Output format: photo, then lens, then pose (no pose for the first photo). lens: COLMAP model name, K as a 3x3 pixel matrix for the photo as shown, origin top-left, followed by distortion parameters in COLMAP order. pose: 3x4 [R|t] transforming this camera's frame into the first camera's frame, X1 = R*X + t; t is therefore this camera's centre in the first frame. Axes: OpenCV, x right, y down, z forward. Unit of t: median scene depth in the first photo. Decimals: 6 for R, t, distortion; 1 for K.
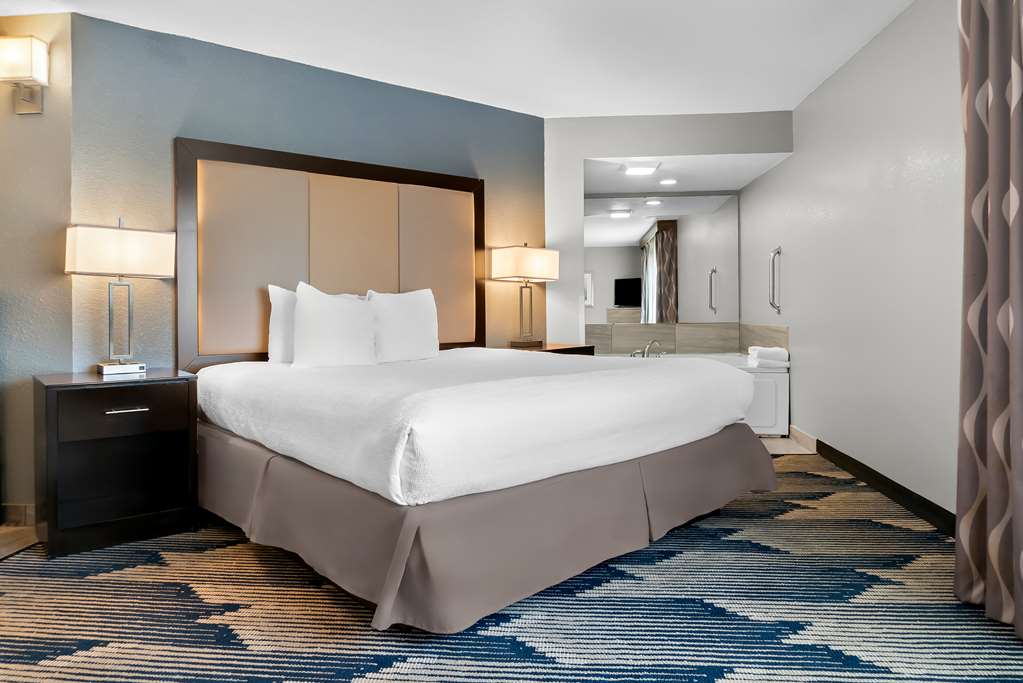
lens RADIAL K [[707.4, 0, 509.5], [0, 707.4, 342.7], [0, 0, 1]] dist [-0.008024, -0.009300]
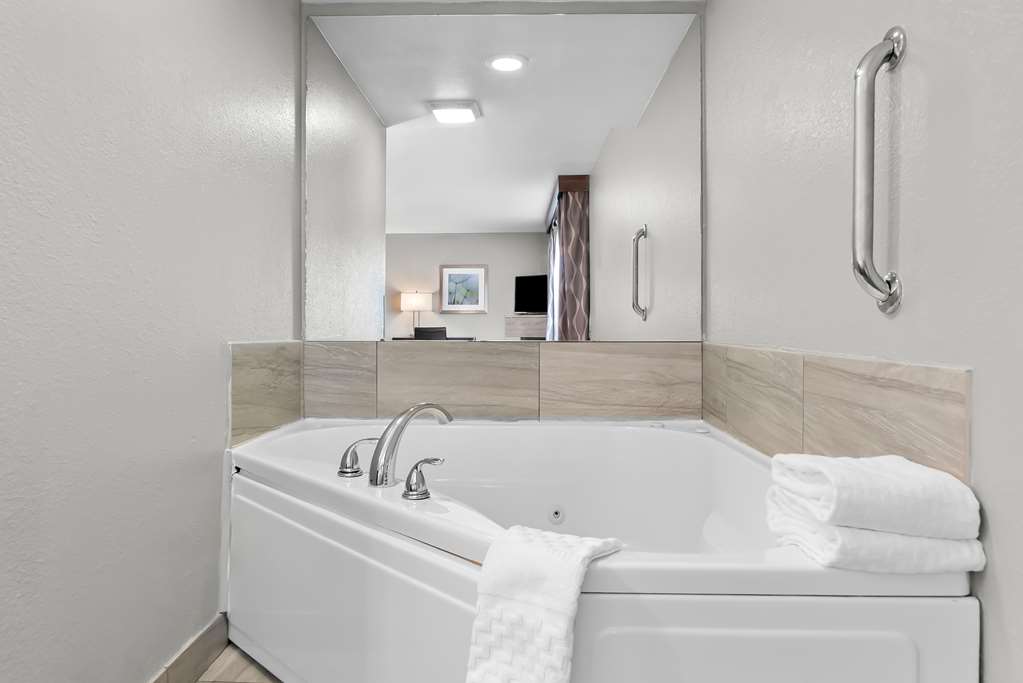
lens RADIAL K [[707.4, 0, 512.3], [0, 707.4, 341.0], [0, 0, 1]] dist [-0.008024, -0.009300]
pose [[0.995698, 0.015707, 0.091316, 0.154085], [-0.014035, 0.999722, -0.018934, -0.016346], [-0.091588, 0.017571, 0.995642, 0.516216]]
